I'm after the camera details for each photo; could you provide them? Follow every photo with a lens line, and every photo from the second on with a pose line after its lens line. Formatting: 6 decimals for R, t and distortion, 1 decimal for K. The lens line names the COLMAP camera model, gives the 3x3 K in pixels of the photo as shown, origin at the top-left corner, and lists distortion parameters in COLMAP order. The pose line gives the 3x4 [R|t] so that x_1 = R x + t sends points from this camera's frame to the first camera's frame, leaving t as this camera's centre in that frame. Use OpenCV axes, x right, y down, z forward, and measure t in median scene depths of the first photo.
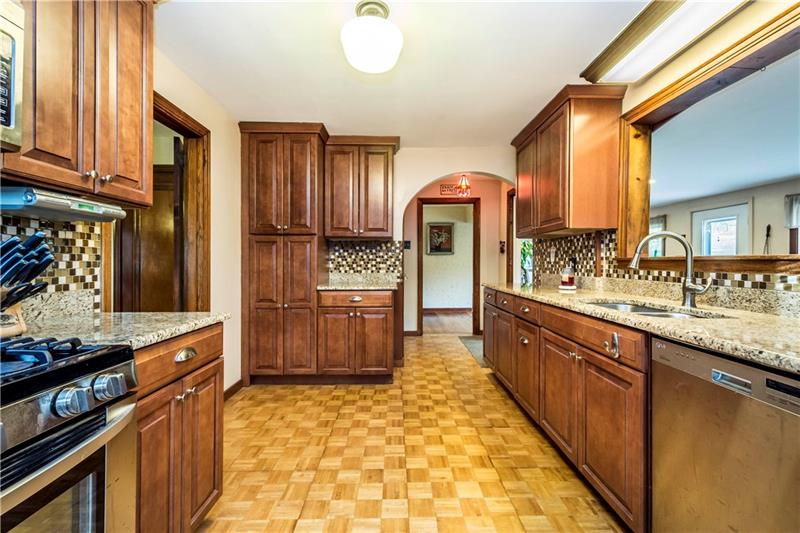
lens RADIAL K [[349.4, 0, 399.2], [0, 349.4, 262.3], [0, 0, 1]] dist [0.008282, -0.000953]
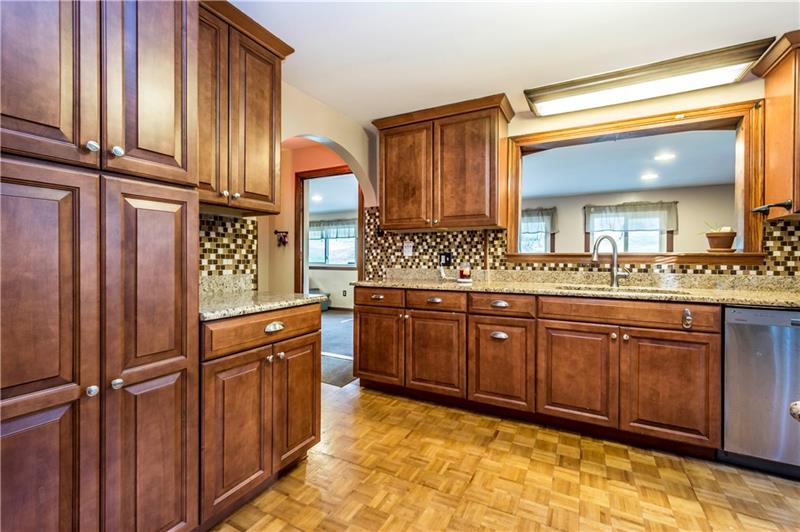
lens RADIAL K [[349.4, 0, 399.2], [0, 349.4, 261.8], [0, 0, 1]] dist [0.008282, -0.000953]
pose [[0.475109, -0.009408, 0.879877, -0.557896], [-0.002488, 0.999924, 0.012035, 0.003086], [-0.879924, -0.007907, 0.475049, 0.682729]]
